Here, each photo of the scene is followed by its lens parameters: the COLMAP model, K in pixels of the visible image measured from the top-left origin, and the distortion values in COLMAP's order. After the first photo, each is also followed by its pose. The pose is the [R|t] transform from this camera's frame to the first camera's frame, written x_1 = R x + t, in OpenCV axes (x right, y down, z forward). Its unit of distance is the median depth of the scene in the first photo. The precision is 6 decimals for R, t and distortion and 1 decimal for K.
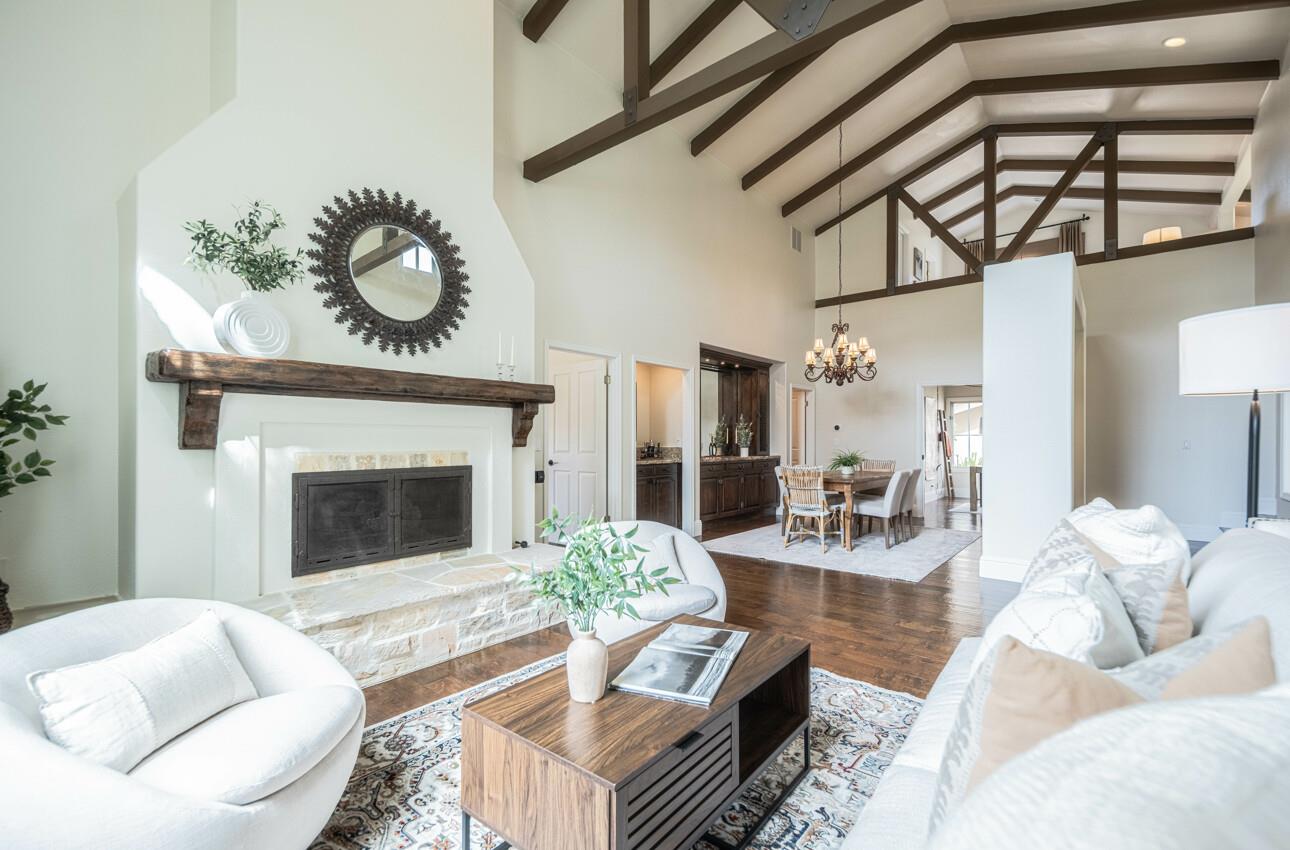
lens RADIAL K [[547.2, 0, 647.4], [0, 547.2, 431.7], [0, 0, 1]] dist [0.001866, 0.000120]
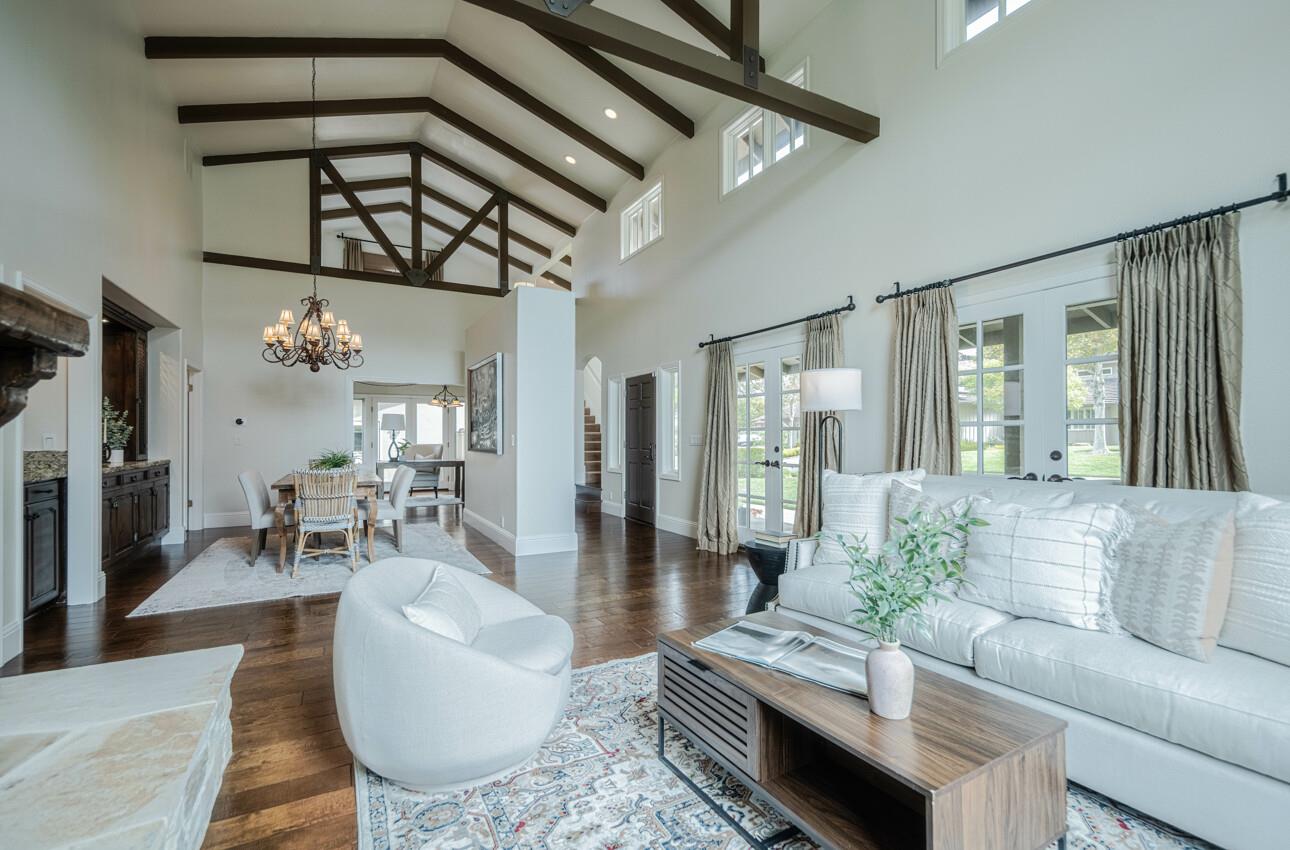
lens RADIAL K [[547.2, 0, 647.4], [0, 547.2, 431.7], [0, 0, 1]] dist [0.001866, 0.000120]
pose [[0.368684, 0.005800, 0.929537, -0.203420], [-0.010560, 0.999942, -0.002051, 0.002982], [-0.929495, -0.009060, 0.368724, 0.188815]]
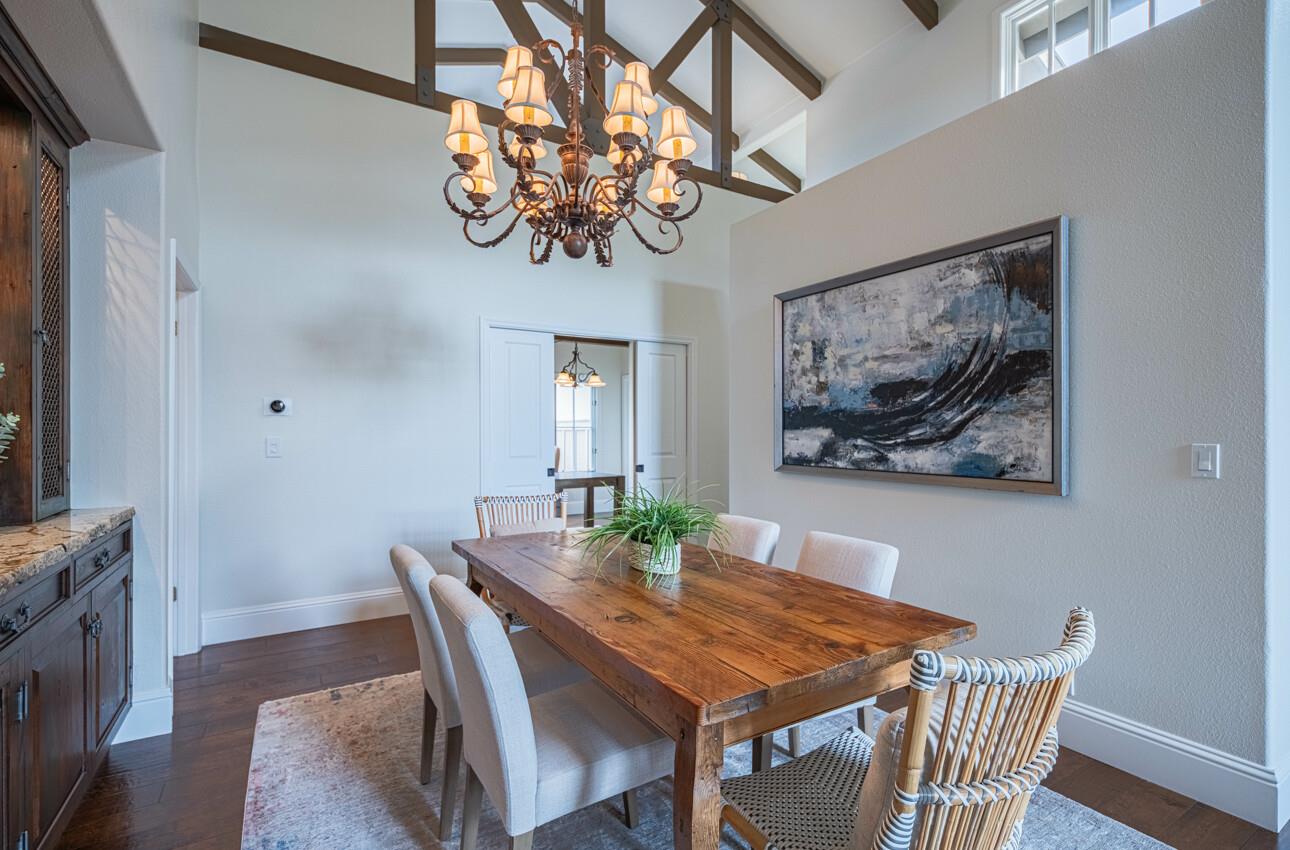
lens RADIAL K [[587.4, 0, 645.0], [0, 587.4, 425.0], [0, 0, 1]] dist [0.000754, 0.000119]
pose [[0.335231, 0.004771, 0.942124, 0.073080], [-0.012637, 0.999920, -0.000567, 0.001979], [-0.942051, -0.011716, 0.335265, 0.756479]]
